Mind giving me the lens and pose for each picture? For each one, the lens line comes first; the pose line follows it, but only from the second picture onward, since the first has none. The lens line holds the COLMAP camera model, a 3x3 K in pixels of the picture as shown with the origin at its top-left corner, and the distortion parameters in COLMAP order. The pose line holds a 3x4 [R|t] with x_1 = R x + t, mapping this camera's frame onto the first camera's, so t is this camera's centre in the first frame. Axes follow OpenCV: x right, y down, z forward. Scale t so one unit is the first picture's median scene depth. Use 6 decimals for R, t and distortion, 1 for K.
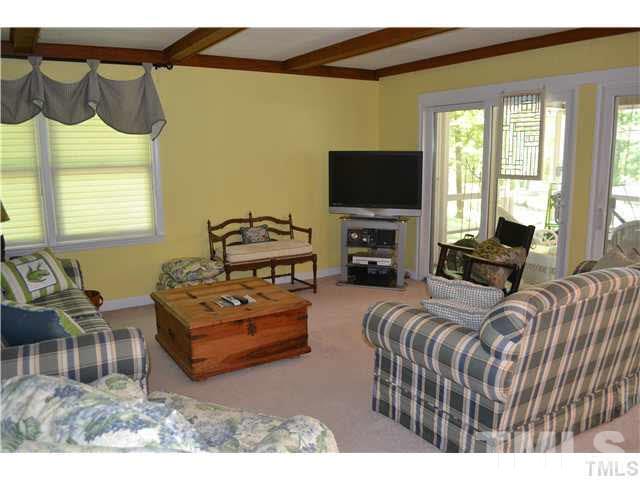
lens RADIAL K [[536.5, 0, 319.7], [0, 536.5, 236.7], [0, 0, 1]] dist [-0.019745, -0.008719]
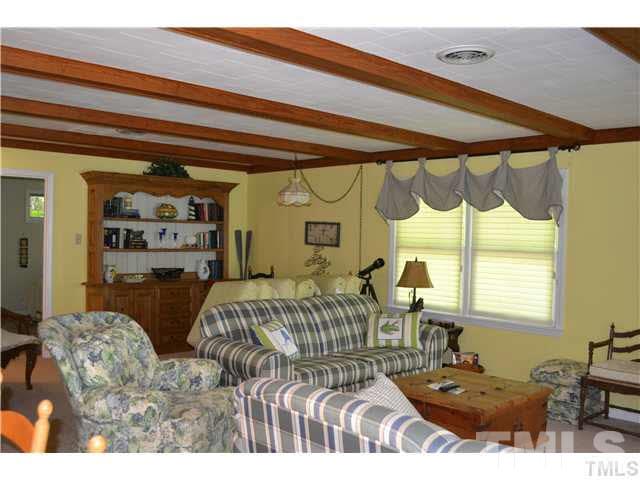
lens RADIAL K [[625.1, 0, 319.5], [0, 625.1, 242.6], [0, 0, 1]] dist [0.002629, 0.000000]
pose [[0.229000, 0.036758, -0.972732, 0.706733], [-0.187997, 0.982144, -0.007145, -0.070827], [0.955100, 0.184507, 0.231821, 0.376239]]
